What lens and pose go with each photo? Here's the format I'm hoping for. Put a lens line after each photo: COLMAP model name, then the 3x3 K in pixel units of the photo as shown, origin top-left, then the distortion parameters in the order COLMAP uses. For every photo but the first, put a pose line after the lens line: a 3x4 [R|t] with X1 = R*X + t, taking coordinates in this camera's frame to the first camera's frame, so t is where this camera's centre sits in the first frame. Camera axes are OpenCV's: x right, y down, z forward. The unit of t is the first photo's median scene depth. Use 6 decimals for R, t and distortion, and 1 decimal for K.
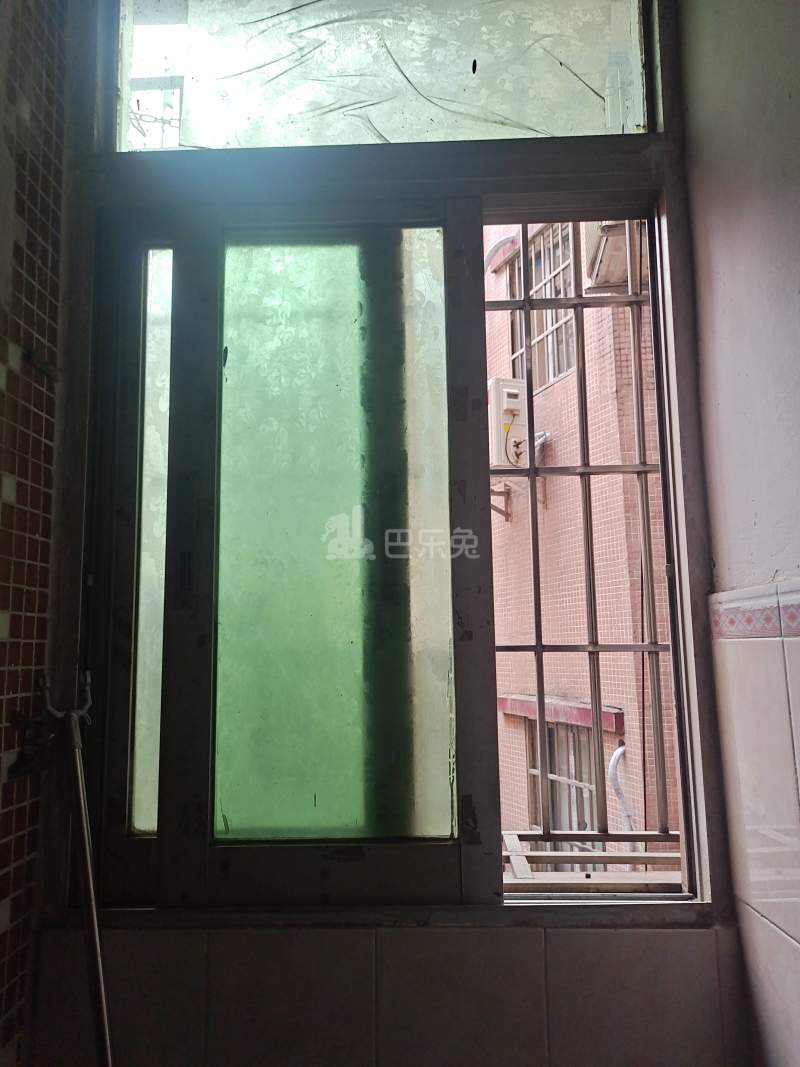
lens RADIAL K [[815.0, 0, 400.0], [0, 815.0, 533.5], [0, 0, 1]] dist [0.082166, -0.071633]
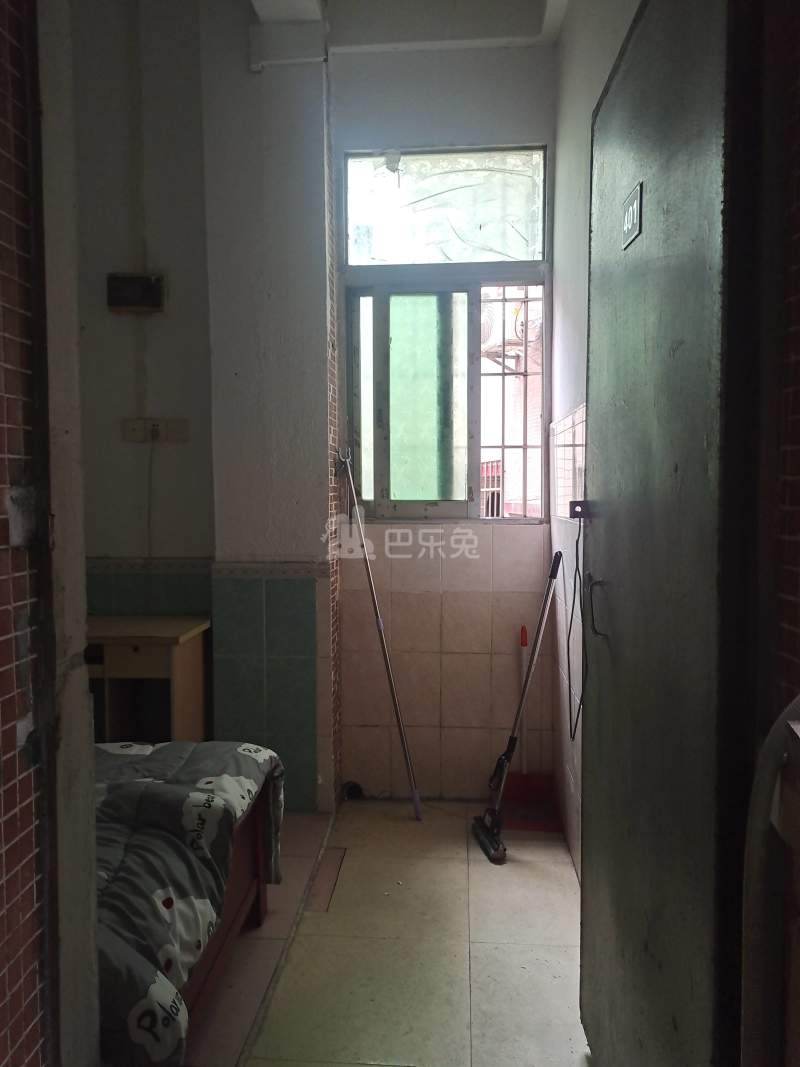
lens RADIAL K [[815.0, 0, 400.0], [0, 815.0, 533.5], [0, 0, 1]] dist [0.082166, -0.071633]
pose [[0.999293, 0.012032, -0.035613, -0.068141], [-0.004902, 0.981013, 0.193881, -0.105667], [0.037269, -0.193570, 0.980378, -1.935811]]
